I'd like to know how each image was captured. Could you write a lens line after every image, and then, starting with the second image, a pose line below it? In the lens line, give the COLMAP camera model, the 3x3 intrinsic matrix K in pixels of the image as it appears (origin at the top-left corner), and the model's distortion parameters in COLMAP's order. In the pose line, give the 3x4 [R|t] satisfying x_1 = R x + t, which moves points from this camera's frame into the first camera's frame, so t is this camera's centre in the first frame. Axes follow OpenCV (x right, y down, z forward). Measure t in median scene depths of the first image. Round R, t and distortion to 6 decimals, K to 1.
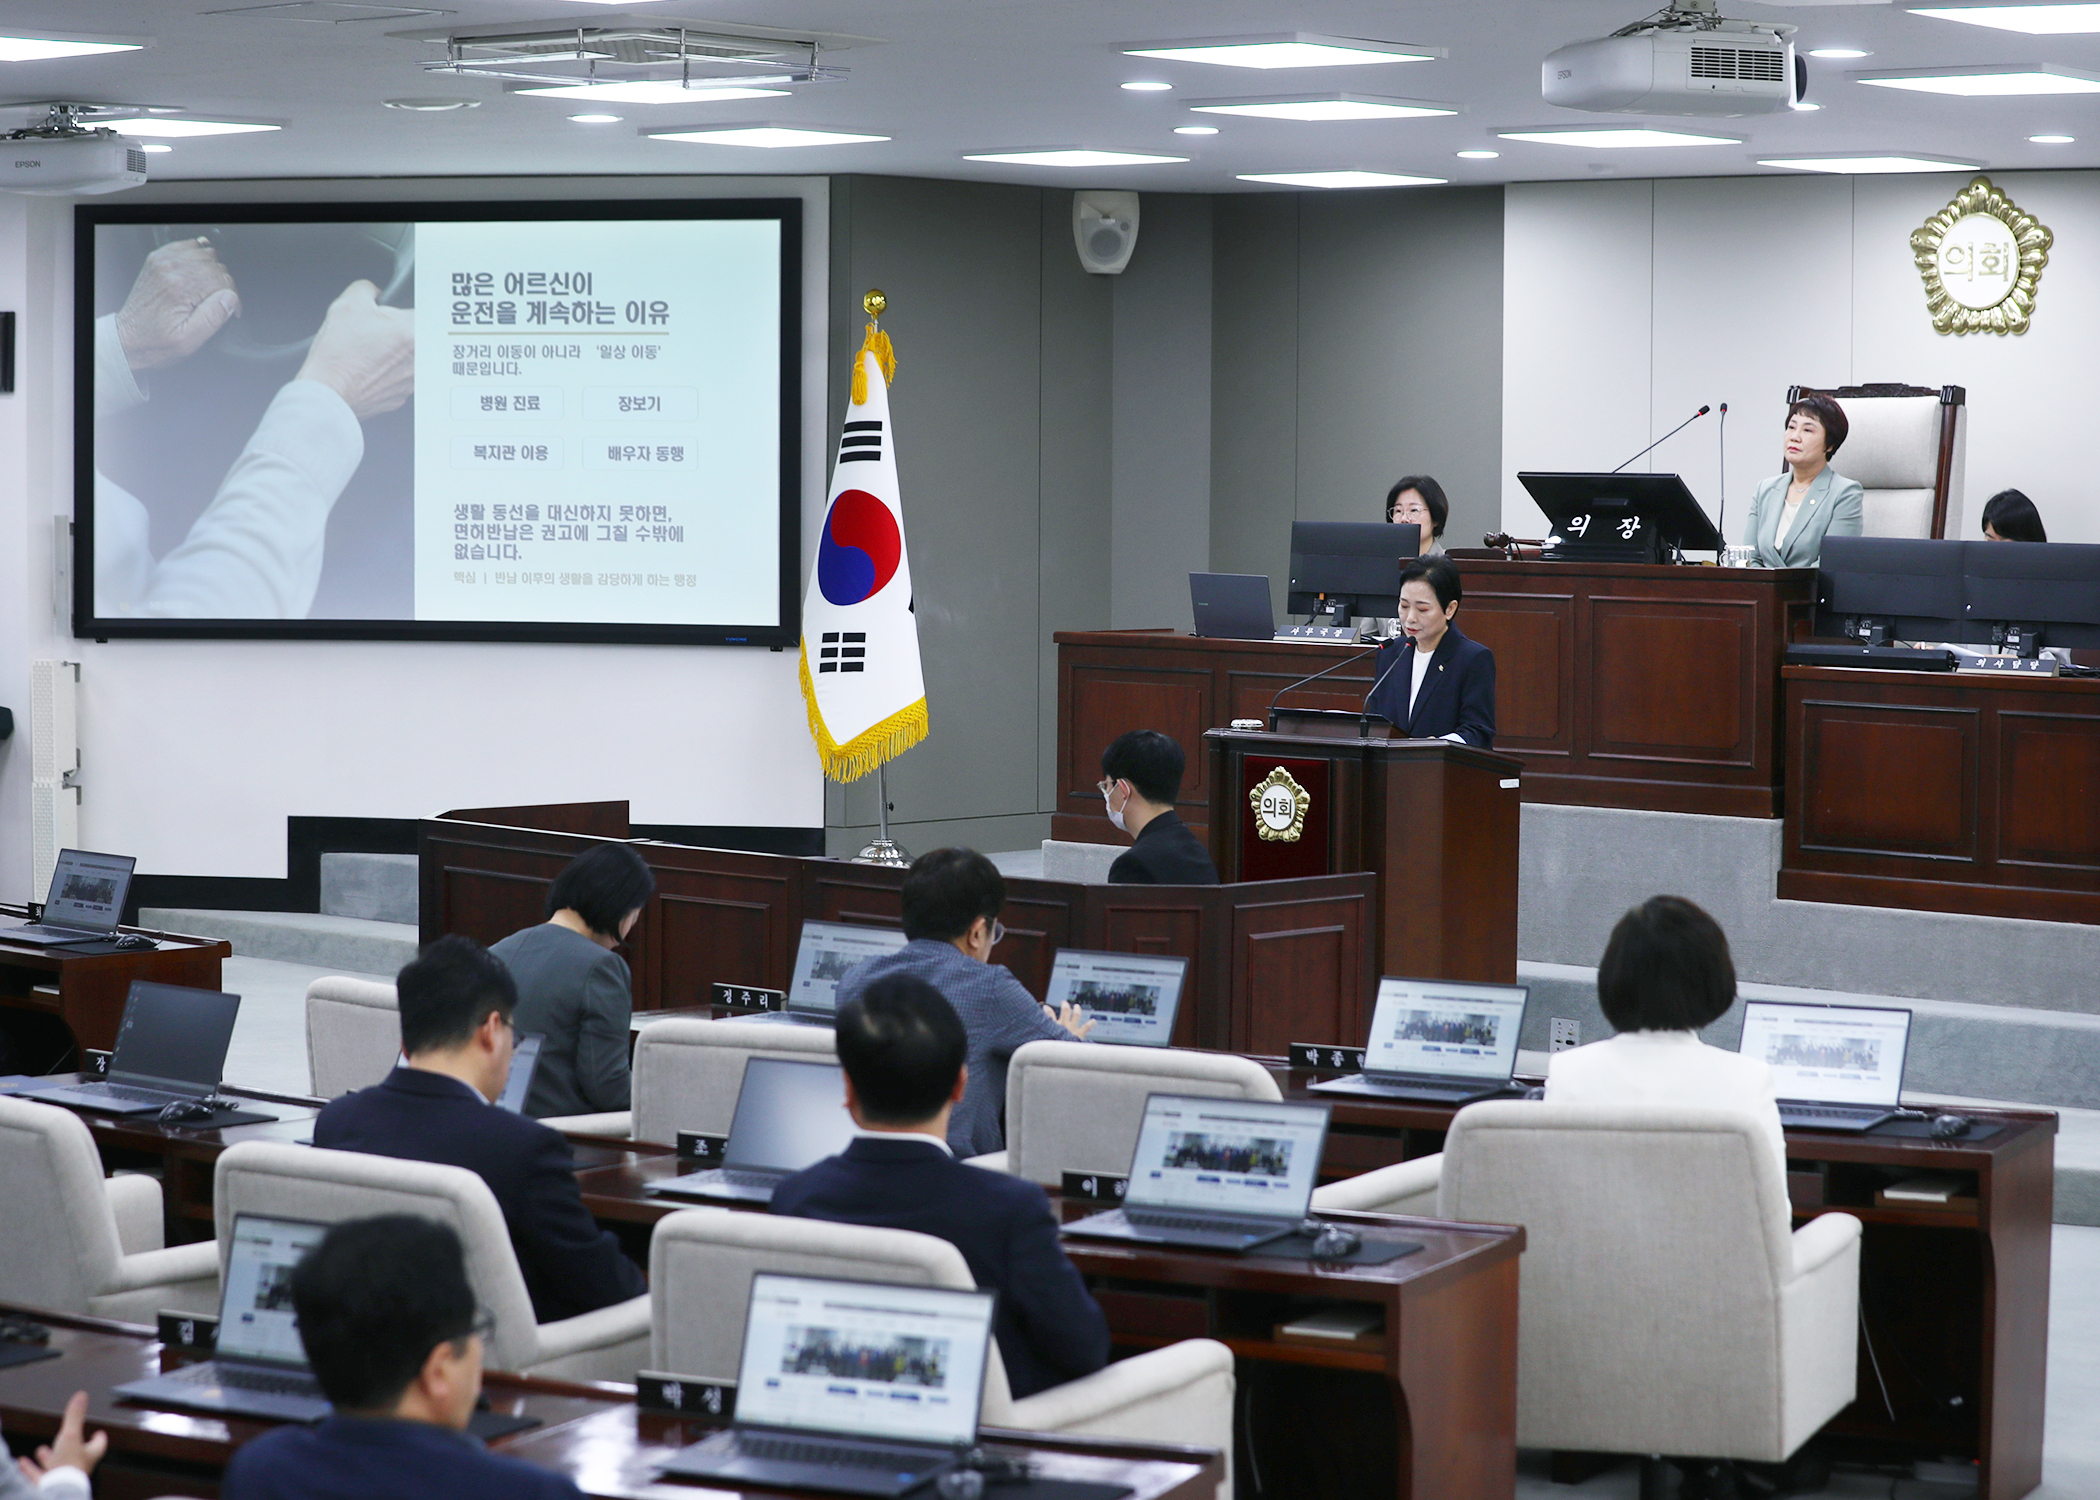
lens RADIAL K [[4971.3, 0, 1004.9], [0, 4971.3, 720.5], [0, 0, 1]] dist [-0.282718, -0.559142]
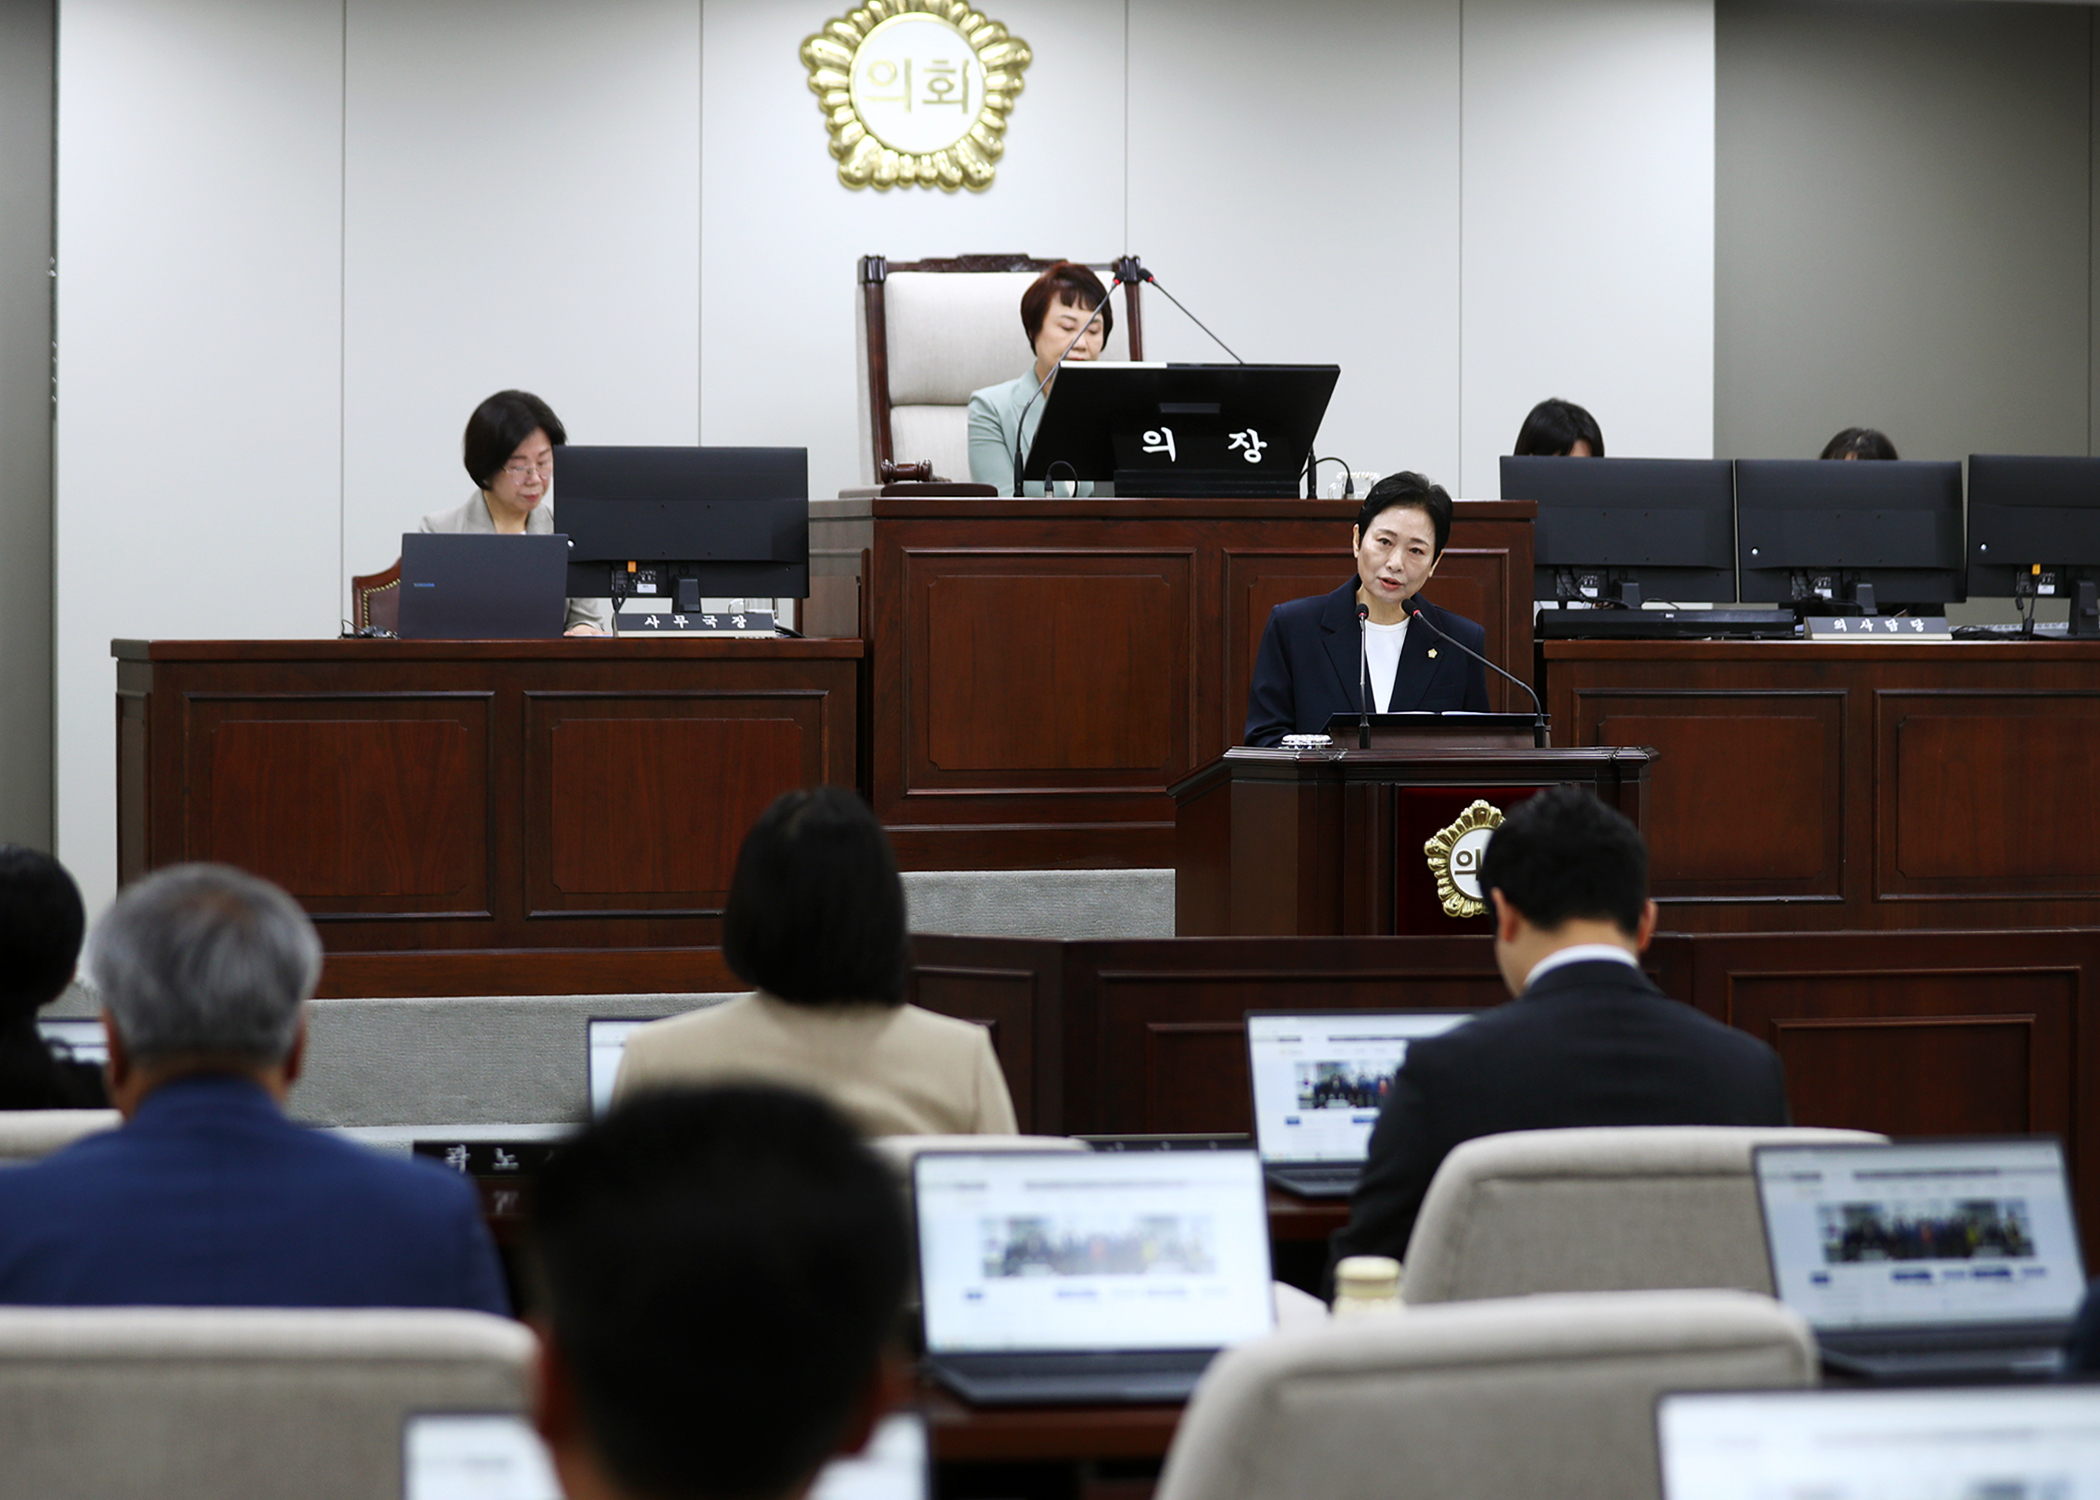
lens RADIAL K [[6306.9, 0, 1050.0], [0, 6306.9, 750.0], [0, 0, 1]] dist [-0.185272, -2.137646]
pose [[0.533098, -0.030940, 0.845487, -0.569099], [0.050990, 0.998689, 0.004396, -0.003016], [-0.844515, 0.040768, 0.533977, 0.536052]]
